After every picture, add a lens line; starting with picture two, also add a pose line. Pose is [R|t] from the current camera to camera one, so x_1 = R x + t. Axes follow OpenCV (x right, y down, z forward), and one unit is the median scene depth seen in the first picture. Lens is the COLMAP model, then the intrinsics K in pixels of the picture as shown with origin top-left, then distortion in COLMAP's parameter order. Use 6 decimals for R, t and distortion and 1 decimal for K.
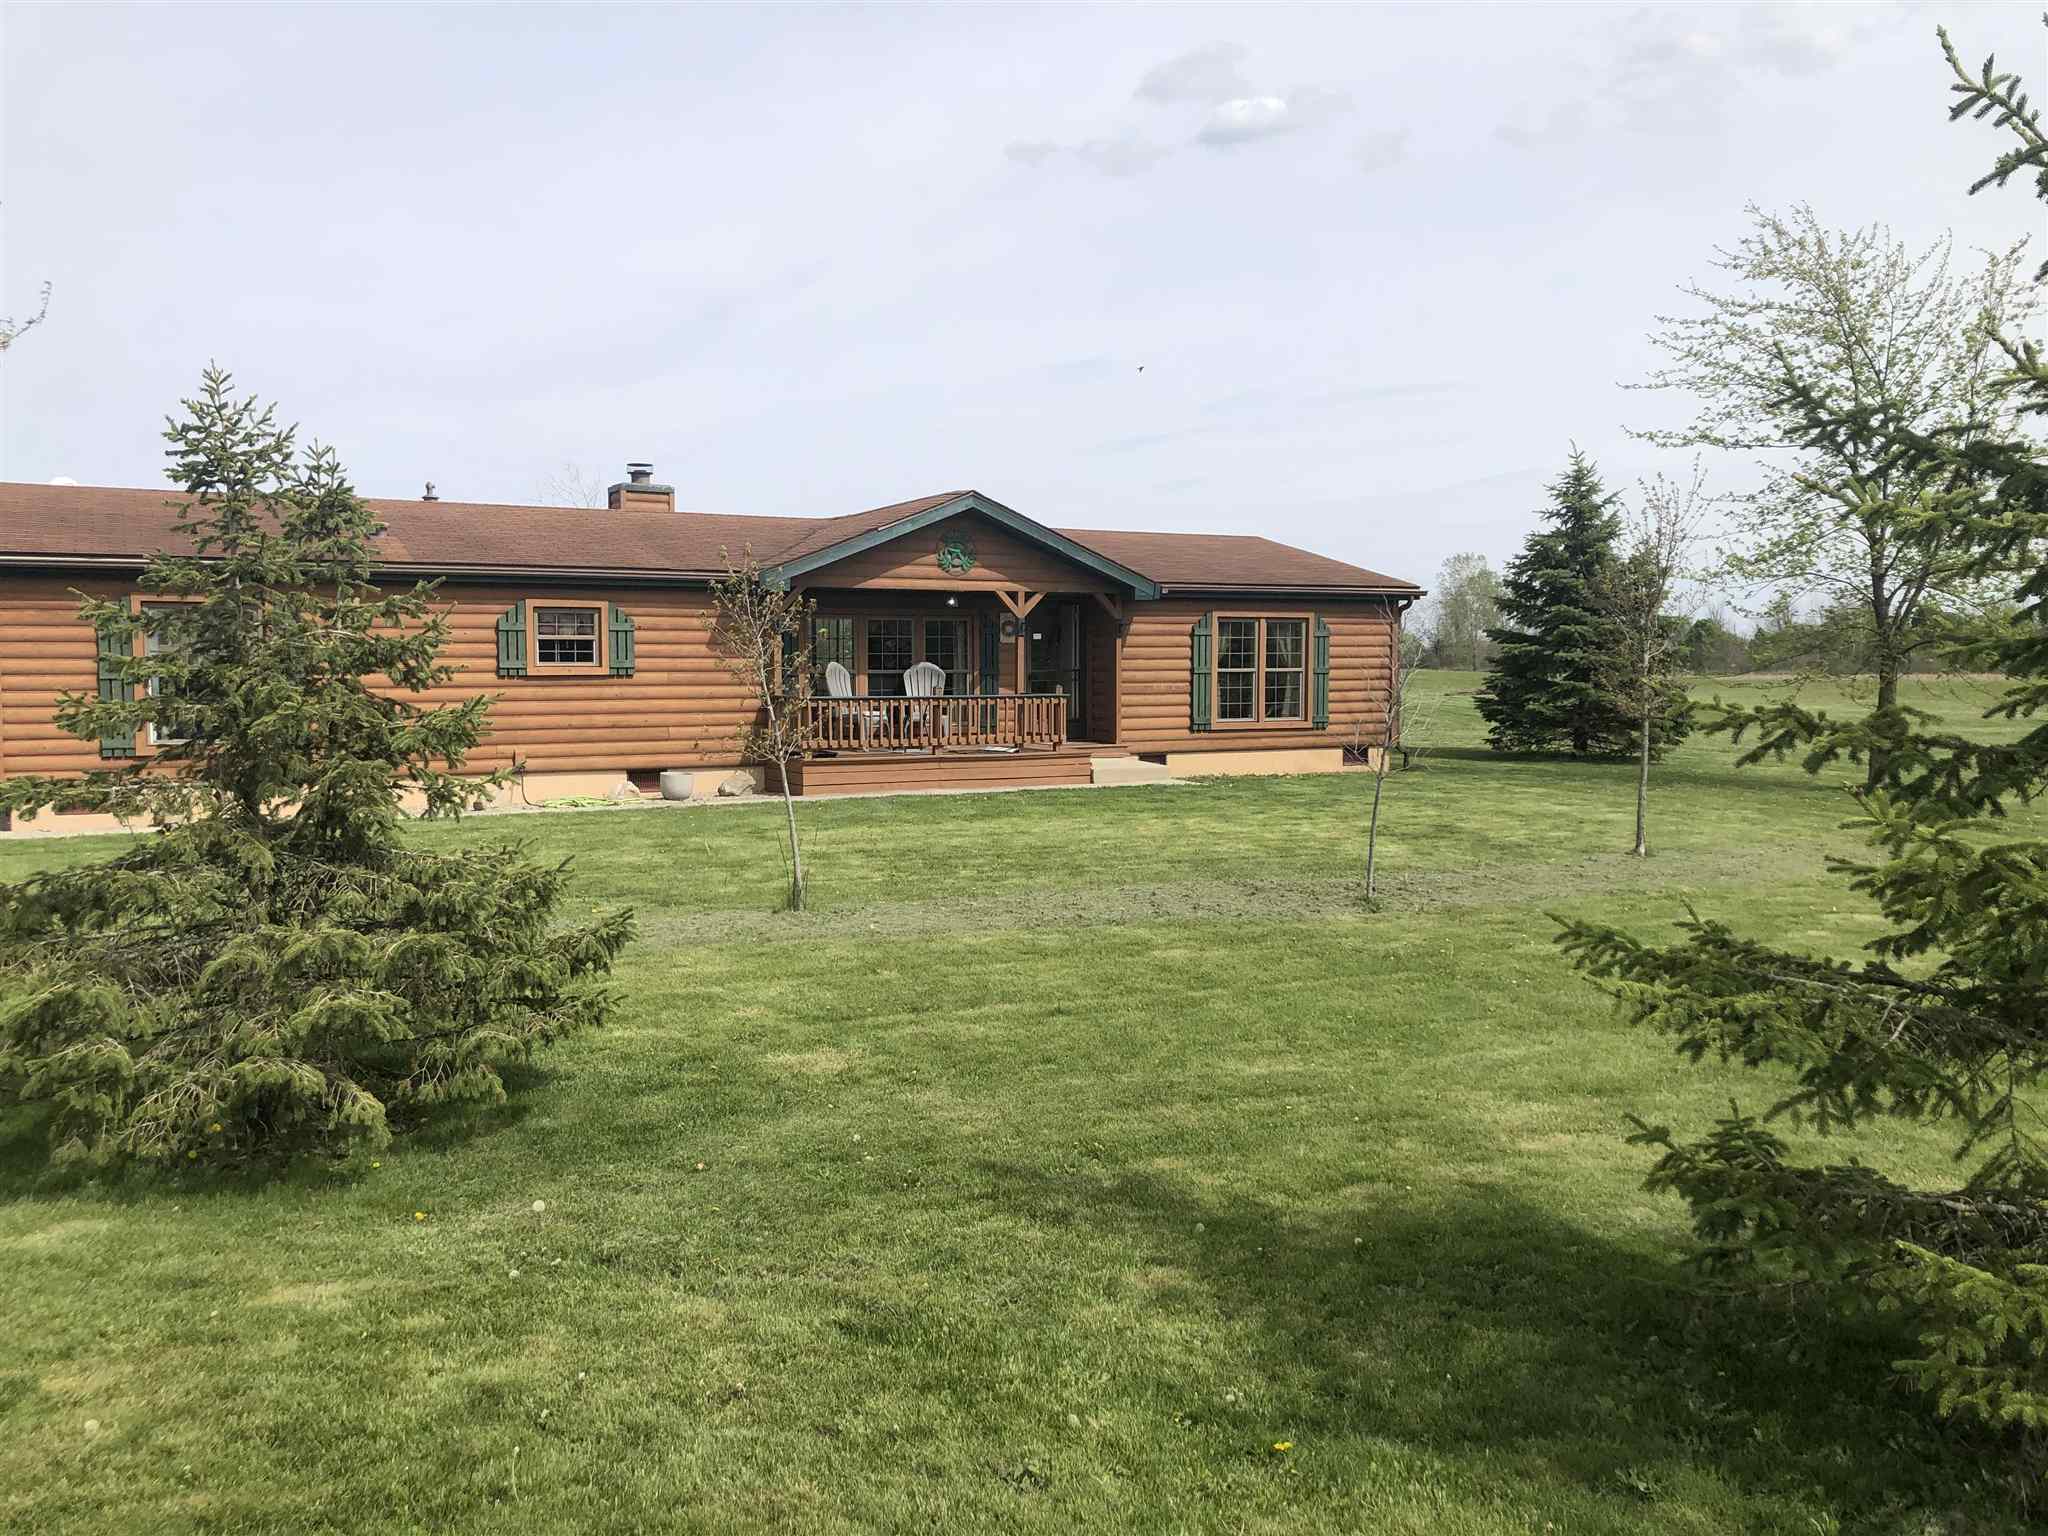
lens RADIAL K [[1691.5, 0, 1024.0], [0, 1691.5, 768.0], [0, 0, 1]] dist [0.034230, -0.003816]
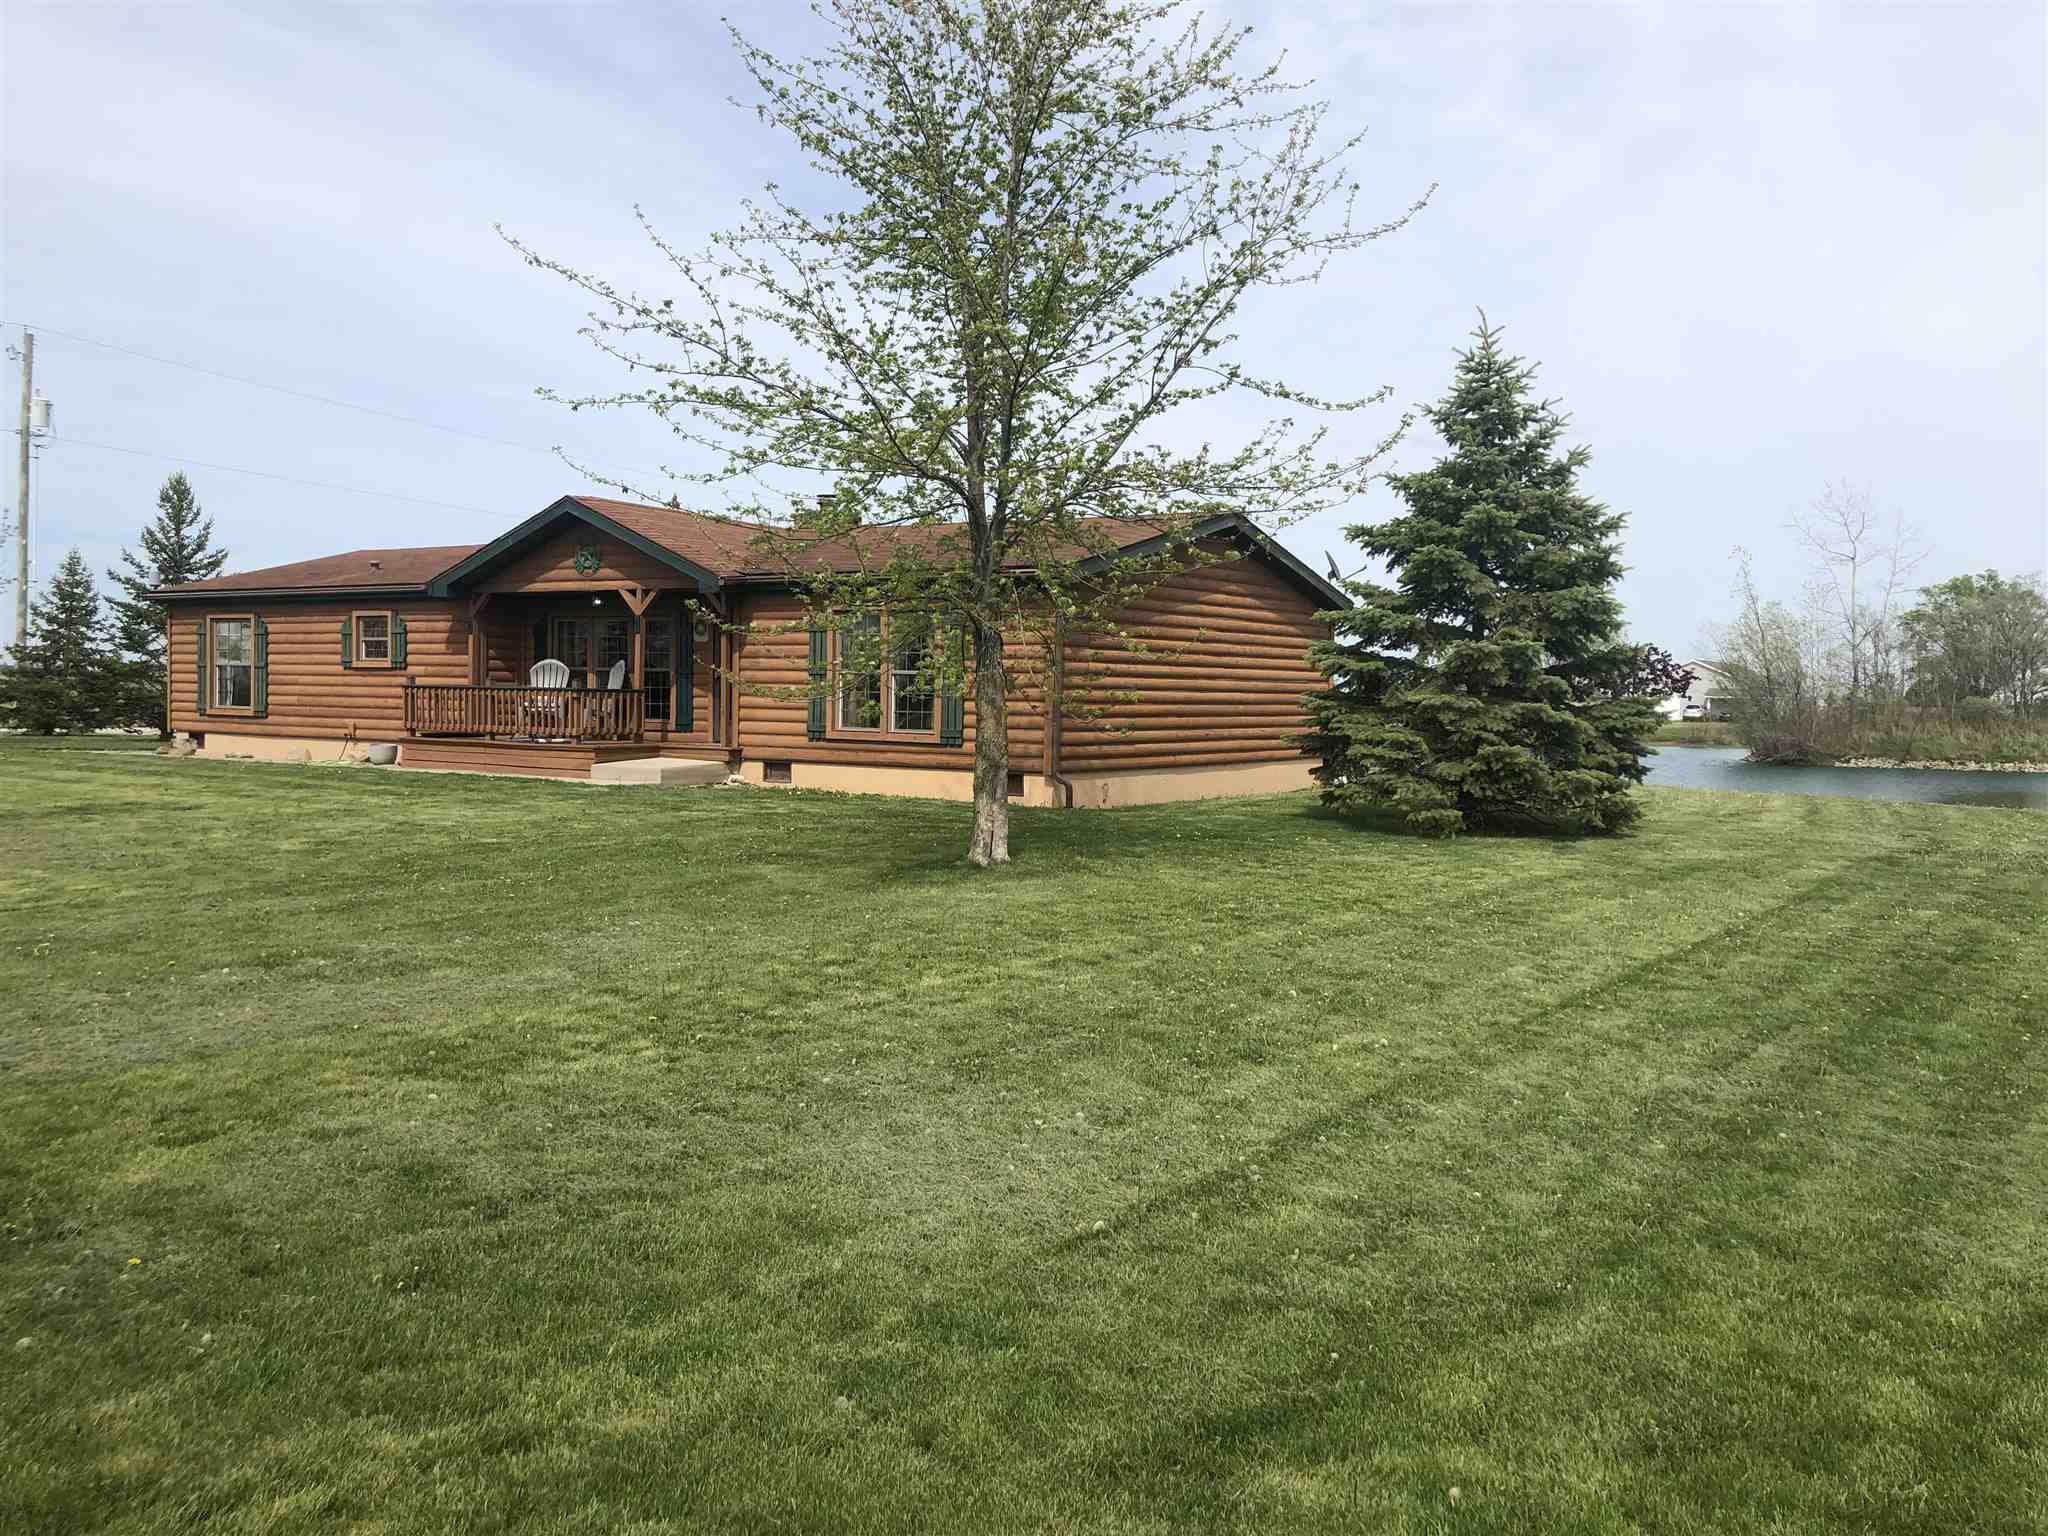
lens RADIAL K [[1691.5, 0, 1024.0], [0, 1691.5, 768.0], [0, 0, 1]] dist [0.034230, -0.003816]
pose [[0.412178, 0.041582, -0.910154, 1.029384], [-0.082555, 0.996553, 0.008143, -0.025042], [0.907355, 0.071781, 0.414191, 0.804171]]
